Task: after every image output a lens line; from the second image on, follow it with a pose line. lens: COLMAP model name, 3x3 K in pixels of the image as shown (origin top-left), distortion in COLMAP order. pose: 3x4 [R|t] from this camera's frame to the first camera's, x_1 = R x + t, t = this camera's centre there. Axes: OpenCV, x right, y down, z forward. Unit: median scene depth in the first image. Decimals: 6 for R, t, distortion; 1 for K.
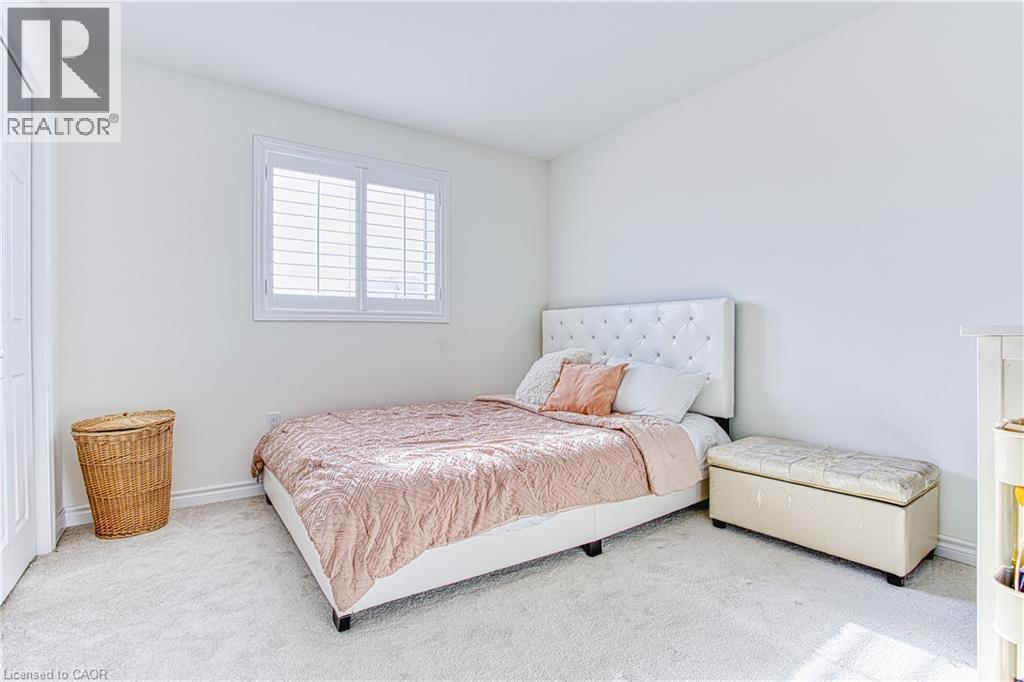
lens RADIAL K [[502.0, 0, 509.6], [0, 502.0, 341.1], [0, 0, 1]] dist [-0.036111, 0.017819]
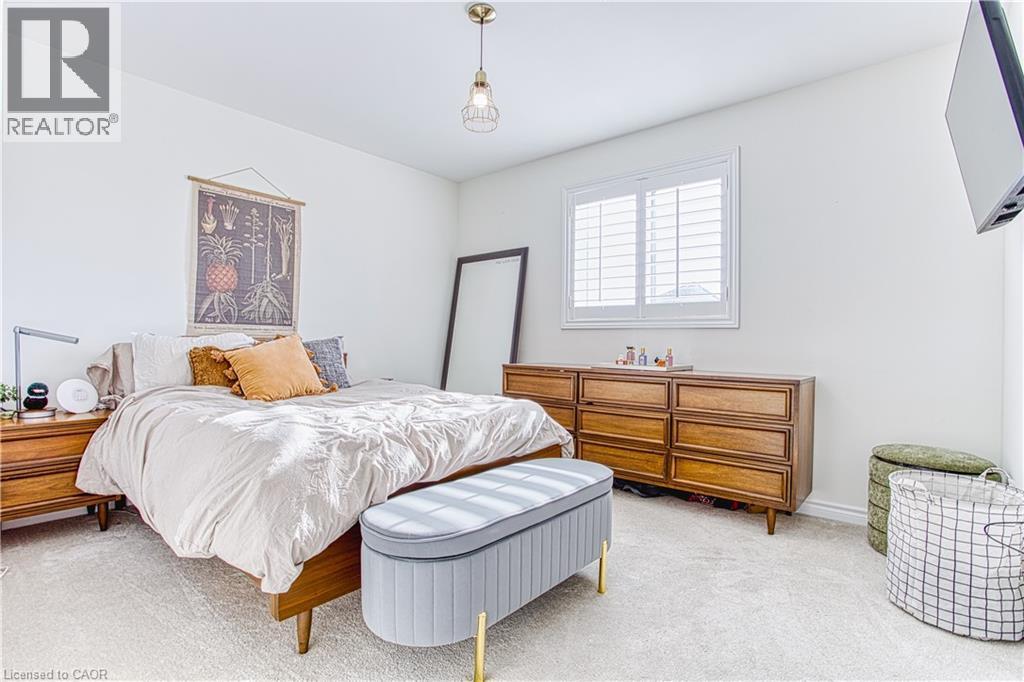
lens RADIAL K [[502.0, 0, 509.6], [0, 502.0, 341.1], [0, 0, 1]] dist [-0.036111, 0.017819]
pose [[0.285186, 0.001116, -0.958472, 0.617314], [-0.027923, 0.999585, -0.007145, 0.004237], [0.958065, 0.028801, 0.285099, 0.452336]]
